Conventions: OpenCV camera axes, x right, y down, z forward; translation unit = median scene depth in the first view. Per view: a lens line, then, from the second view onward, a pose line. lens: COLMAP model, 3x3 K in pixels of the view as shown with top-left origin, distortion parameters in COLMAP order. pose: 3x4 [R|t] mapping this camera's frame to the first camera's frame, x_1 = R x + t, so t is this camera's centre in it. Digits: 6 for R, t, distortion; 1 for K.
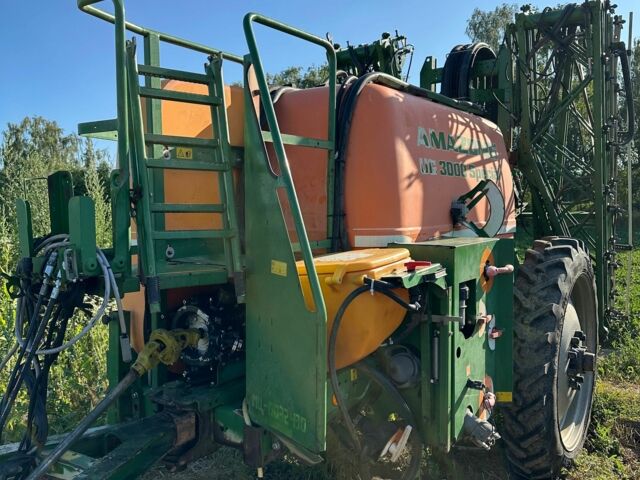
lens RADIAL K [[606.1, 0, 303.2], [0, 606.1, 241.0], [0, 0, 1]] dist [0.130381, -0.286249]
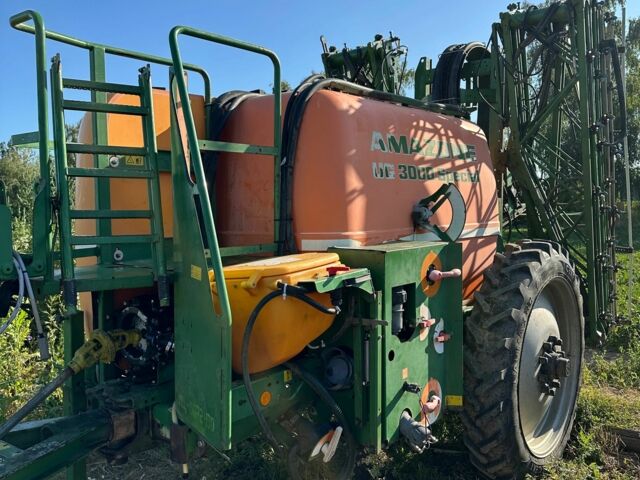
lens RADIAL K [[606.1, 0, 303.2], [0, 606.1, 241.0], [0, 0, 1]] dist [0.130381, -0.286249]
pose [[0.996778, 0.003167, -0.080146, 0.175246], [-0.002880, 0.999989, 0.003696, -0.010614], [0.080156, -0.003454, 0.996776, -0.016897]]
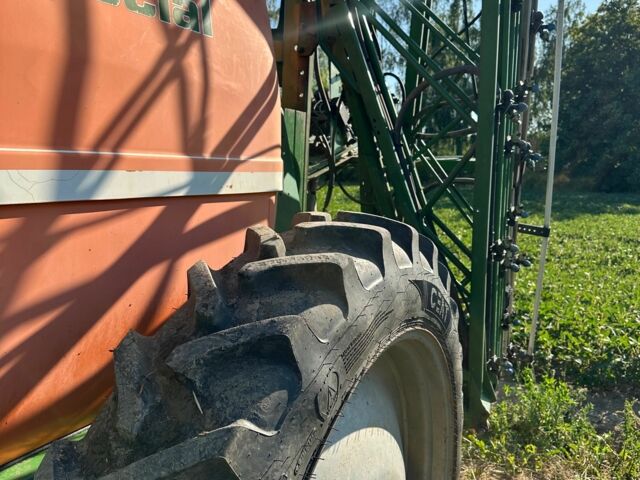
lens RADIAL K [[606.1, 0, 303.2], [0, 606.1, 241.0], [0, 0, 1]] dist [0.130381, -0.286249]
pose [[0.991760, 0.030093, 0.124524, 0.498095], [-0.039908, 0.996225, 0.077094, -0.023324], [-0.121734, -0.081428, 0.989217, 0.961793]]
